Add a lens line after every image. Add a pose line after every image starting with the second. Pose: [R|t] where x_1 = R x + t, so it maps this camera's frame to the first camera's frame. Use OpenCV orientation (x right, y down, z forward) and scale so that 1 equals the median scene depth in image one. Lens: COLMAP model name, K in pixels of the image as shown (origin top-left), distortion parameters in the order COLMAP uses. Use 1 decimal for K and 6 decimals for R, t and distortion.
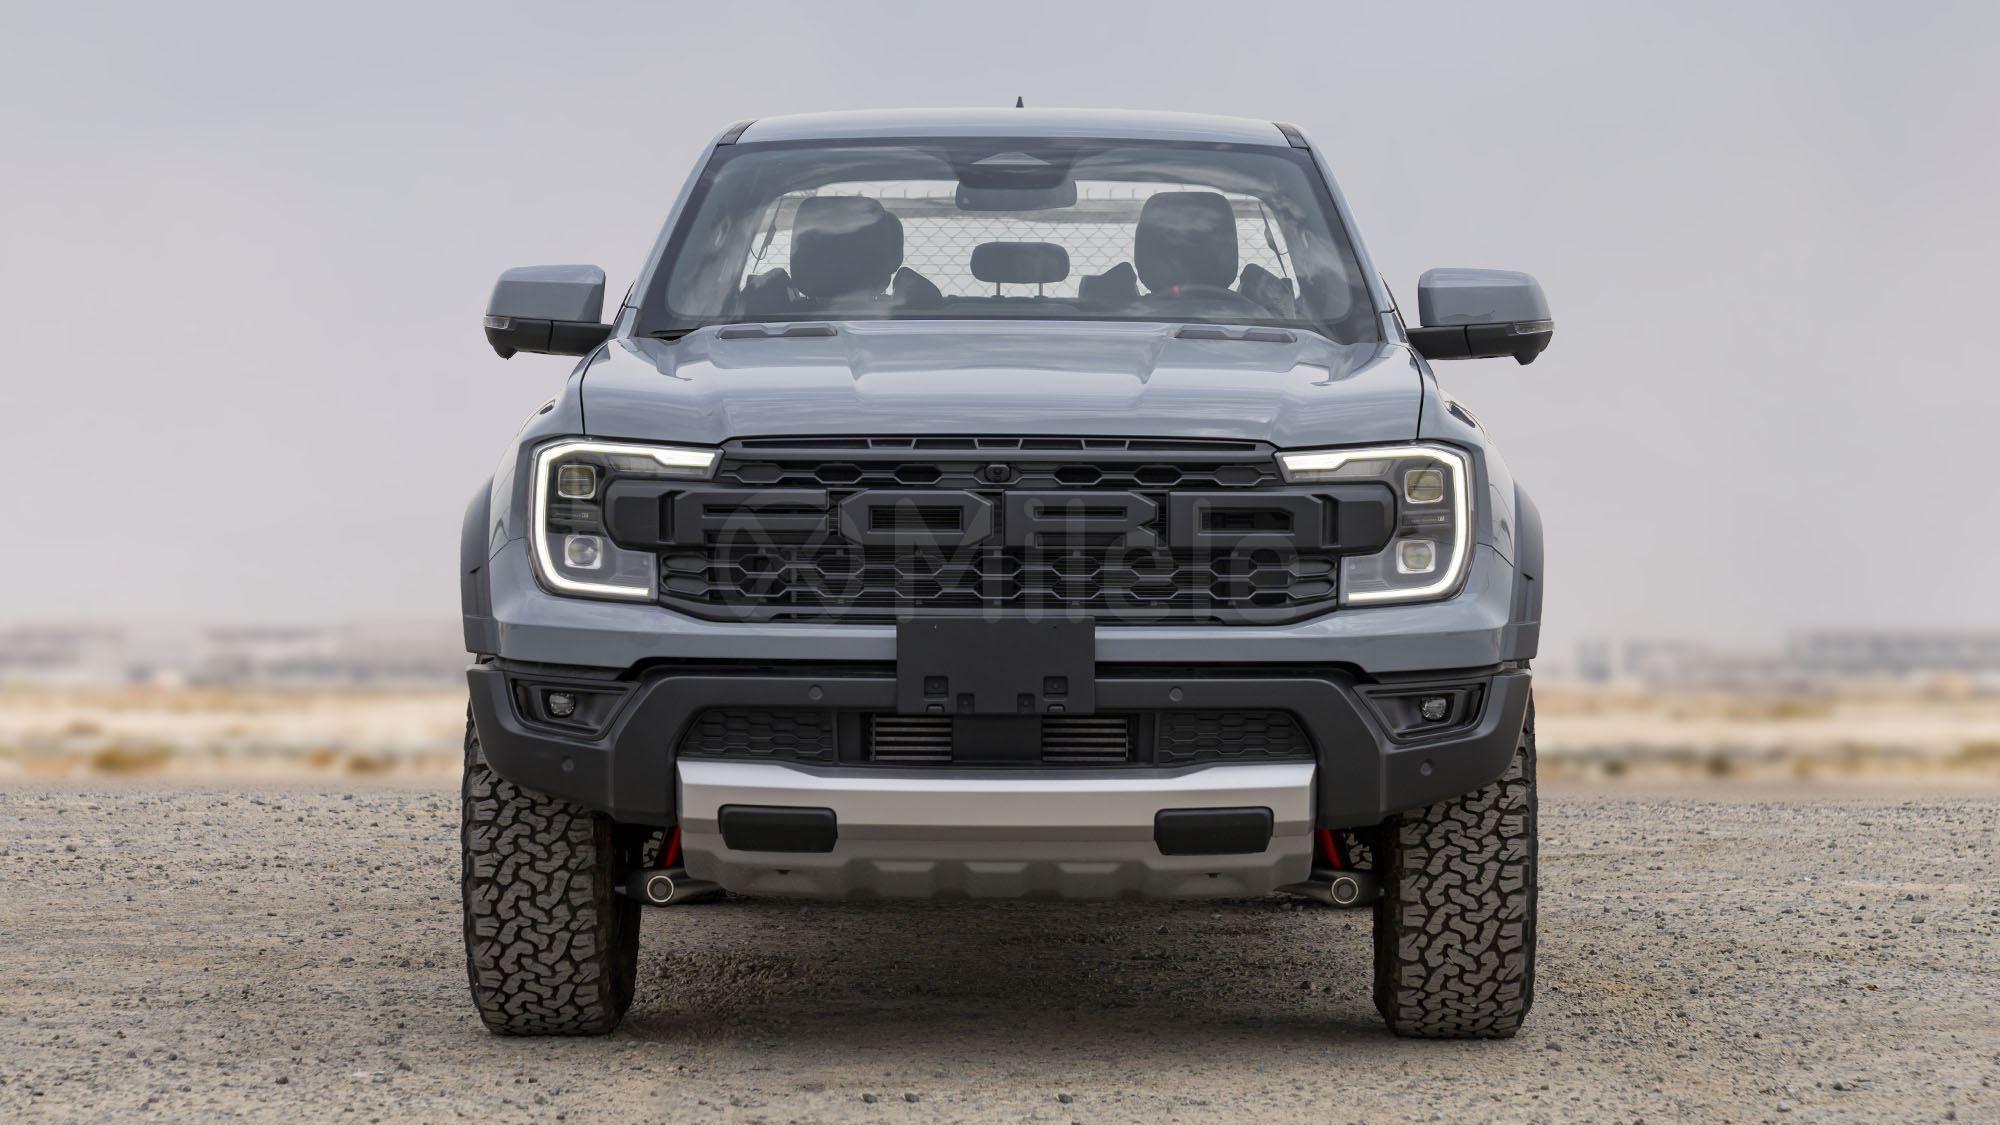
lens RADIAL K [[4452.9, 0, 1000.0], [0, 4452.9, 562.5], [0, 0, 1]] dist [-0.014376, -0.300040]
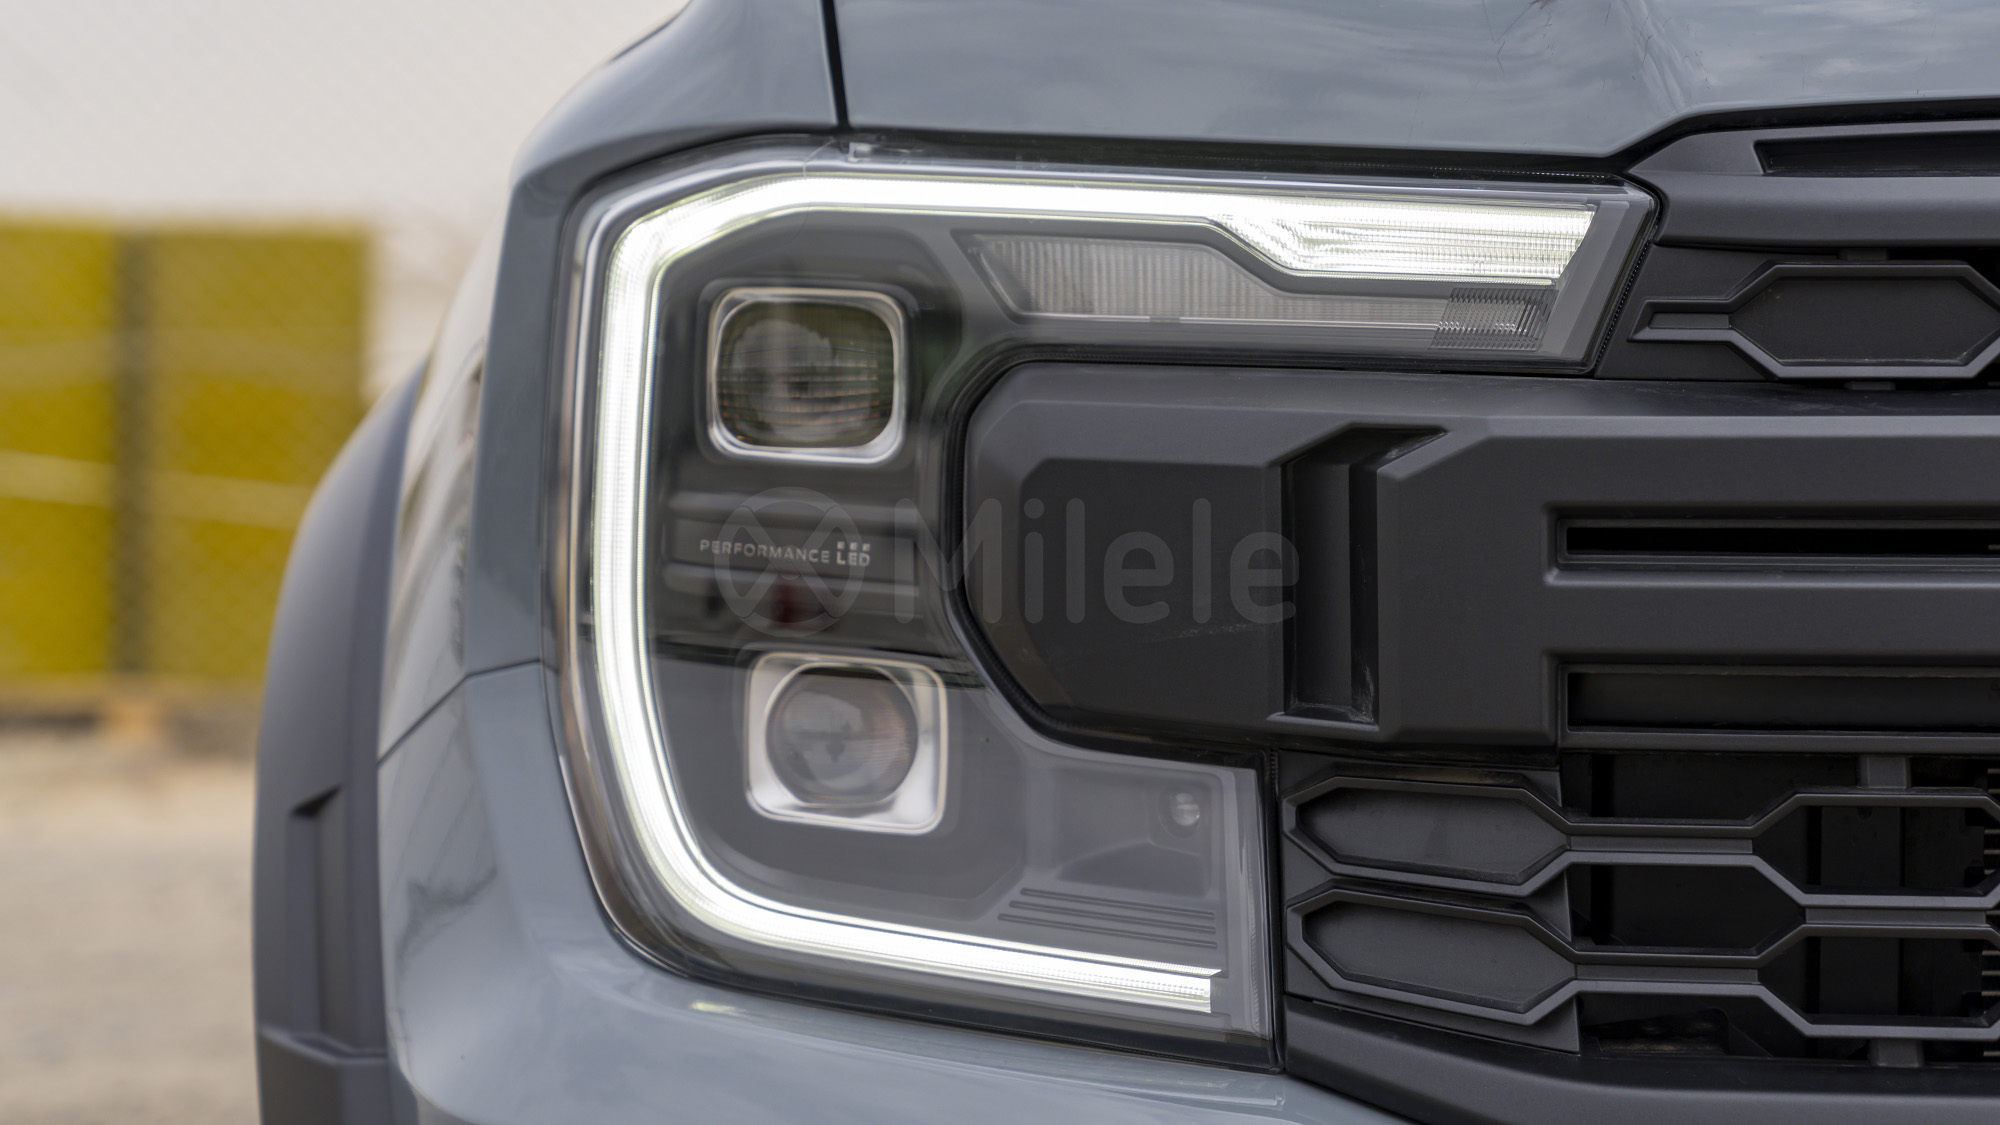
lens RADIAL K [[4452.9, 0, 1000.0], [0, 4452.9, 562.5], [0, 0, 1]] dist [-0.014376, -0.300040]
pose [[0.999289, -0.008929, -0.036625, -0.080680], [0.010196, 0.999350, 0.034567, -0.016835], [0.036293, -0.034916, 0.998731, 0.818418]]
